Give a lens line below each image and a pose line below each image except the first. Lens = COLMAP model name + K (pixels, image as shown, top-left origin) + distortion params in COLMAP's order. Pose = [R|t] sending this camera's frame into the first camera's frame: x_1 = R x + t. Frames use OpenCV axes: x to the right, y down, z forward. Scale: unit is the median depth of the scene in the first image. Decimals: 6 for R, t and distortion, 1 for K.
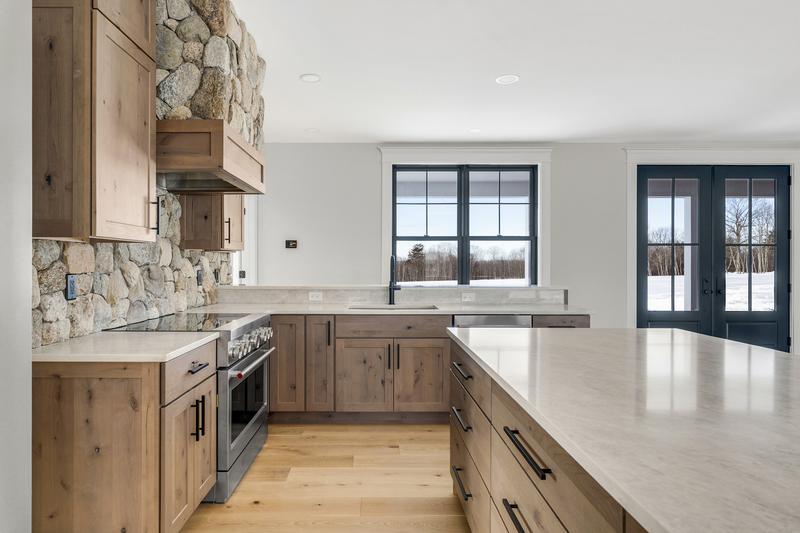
lens RADIAL K [[455.1, 0, 400.0], [0, 455.1, 271.2], [0, 0, 1]] dist [0.000482, 0.000273]
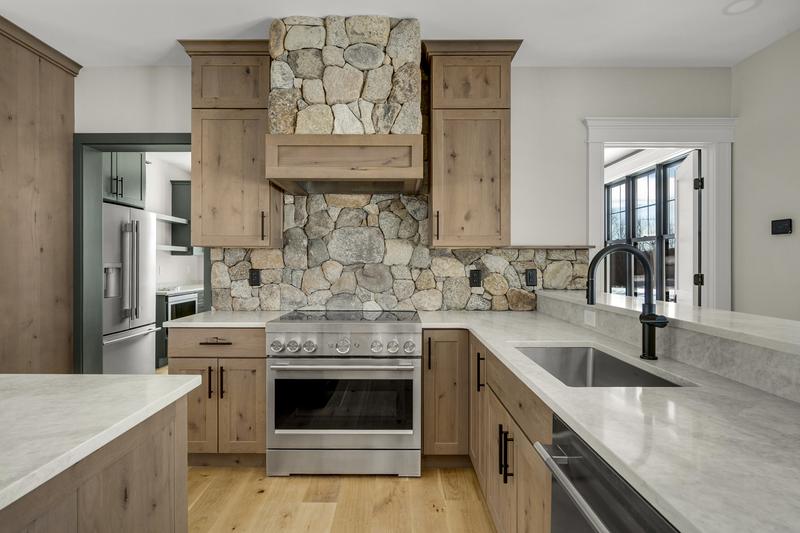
lens RADIAL K [[455.1, 0, 401.4], [0, 455.1, 263.1], [0, 0, 1]] dist [0.000482, 0.000273]
pose [[-0.029300, 0.004312, -0.999561, 0.603587], [-0.017052, 0.999843, 0.004813, -0.022152], [0.999425, 0.017186, -0.029222, 1.131921]]
